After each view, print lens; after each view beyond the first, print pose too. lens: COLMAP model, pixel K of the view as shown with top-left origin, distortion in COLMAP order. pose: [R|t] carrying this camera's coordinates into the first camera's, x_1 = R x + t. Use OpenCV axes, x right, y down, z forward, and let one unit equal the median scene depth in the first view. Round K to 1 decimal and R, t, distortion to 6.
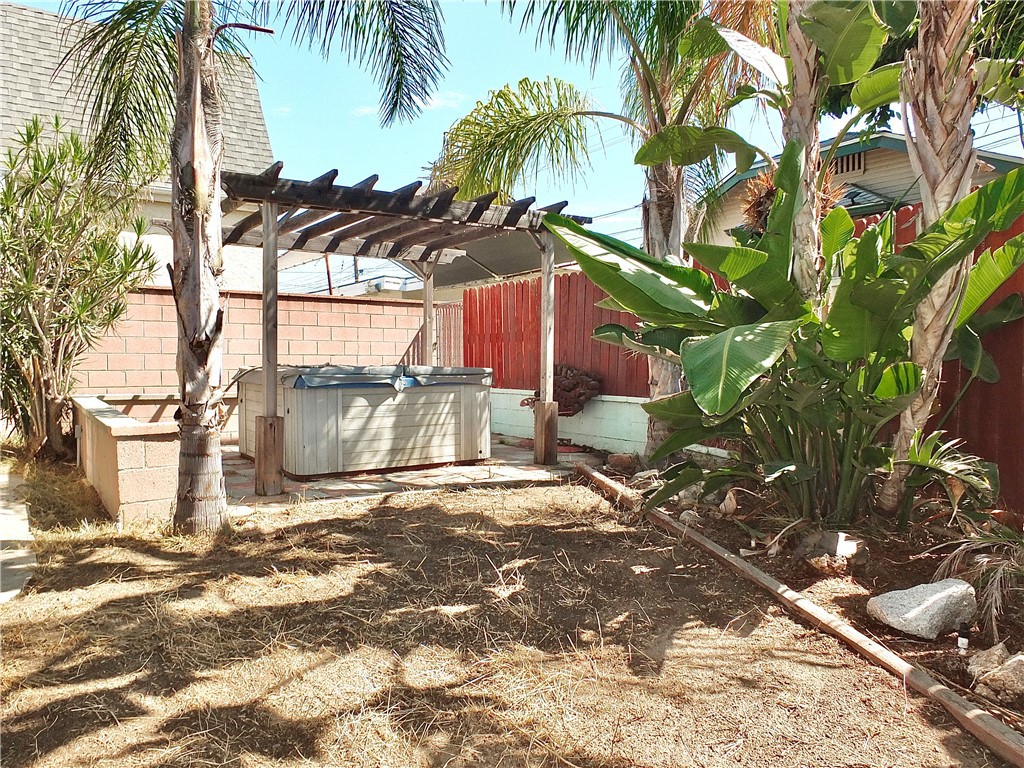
lens RADIAL K [[720.1, 0, 515.5], [0, 720.1, 381.1], [0, 0, 1]] dist [-0.010974, -0.002141]
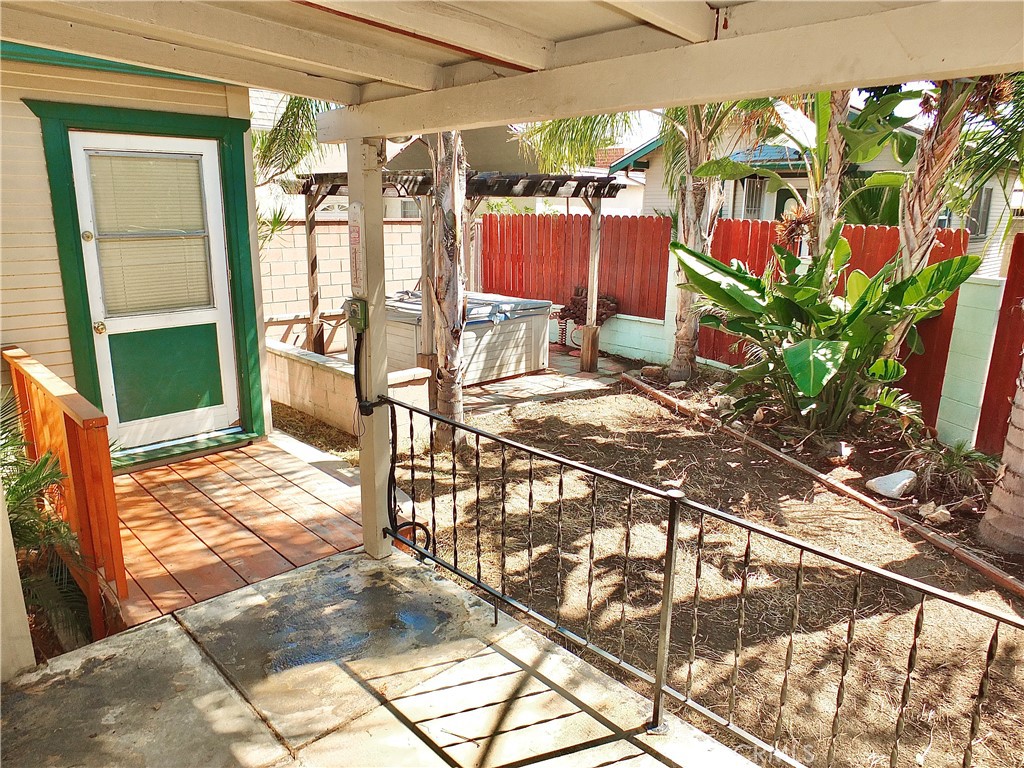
lens RADIAL K [[694.3, 0, 512.0], [0, 694.3, 384.0], [0, 0, 1]] dist [-0.021959, -0.002369]
pose [[0.988245, -0.025105, 0.150804, -0.318572], [-0.007883, 0.976745, 0.214261, -0.150876], [-0.152676, -0.212932, 0.965065, -0.274205]]
